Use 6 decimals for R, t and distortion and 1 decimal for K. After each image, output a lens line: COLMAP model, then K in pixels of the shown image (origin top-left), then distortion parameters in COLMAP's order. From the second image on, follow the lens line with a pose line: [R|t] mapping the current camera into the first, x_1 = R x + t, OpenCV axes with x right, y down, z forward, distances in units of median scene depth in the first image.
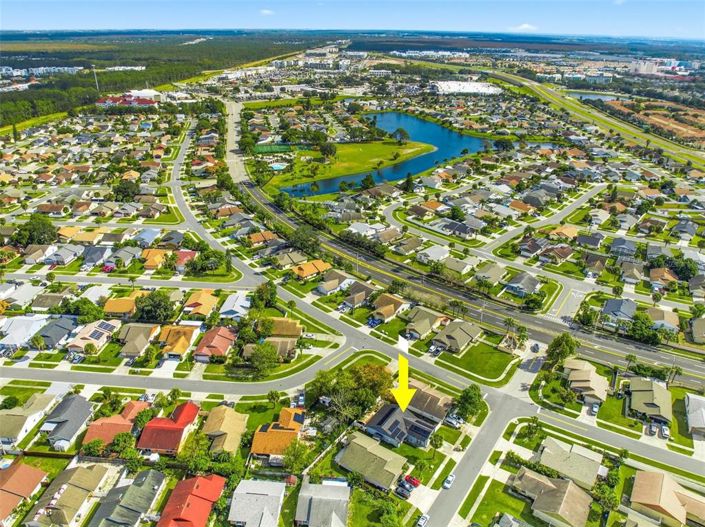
lens RADIAL K [[500.8, 0, 352.5], [0, 500.8, 263.5], [0, 0, 1]] dist [-0.040636, 0.005917]
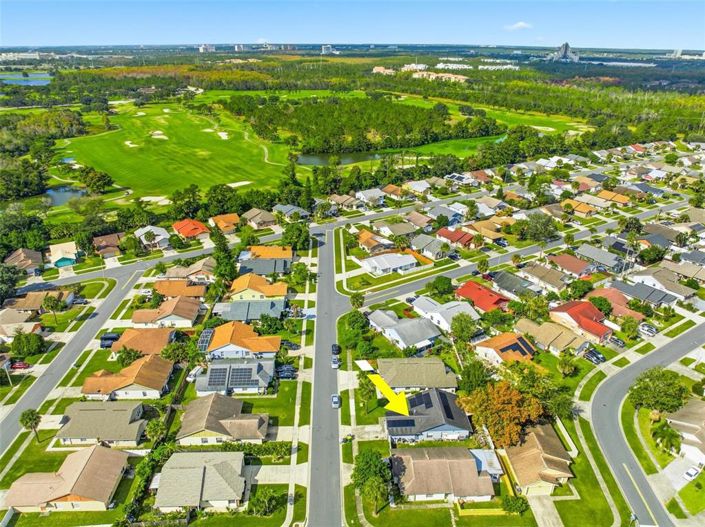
lens RADIAL K [[500.8, 0, 352.5], [0, 500.8, 263.5], [0, 0, 1]] dist [-0.040636, 0.005917]
pose [[-0.795852, 0.234281, -0.558330, 0.534407], [-0.274393, 0.682441, 0.677483, -0.295618], [0.539748, 0.692378, -0.478837, 1.116127]]
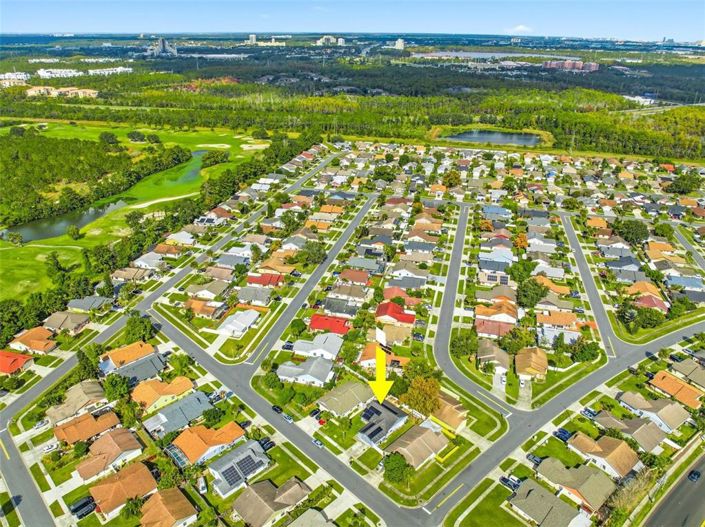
lens RADIAL K [[500.8, 0, 352.5], [0, 500.8, 263.5], [0, 0, 1]] dist [-0.040636, 0.005917]
pose [[-0.174280, 0.410448, -0.895075, 0.935269], [-0.439378, 0.781064, 0.443718, -0.401502], [0.881234, 0.470607, 0.044218, 0.718693]]
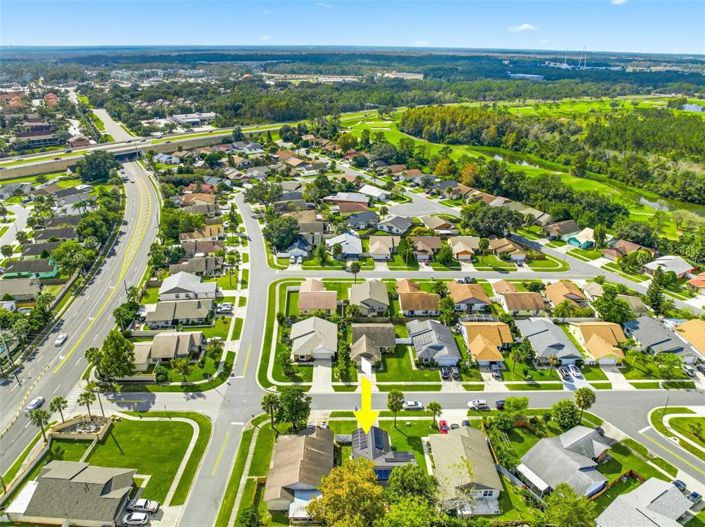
lens RADIAL K [[500.8, 0, 352.5], [0, 500.8, 263.5], [0, 0, 1]] dist [-0.040636, 0.005917]
pose [[-0.578715, -0.339288, 0.741601, -0.265139], [0.340594, 0.725696, 0.597797, -0.256378], [-0.741002, 0.598539, -0.304412, 1.046514]]
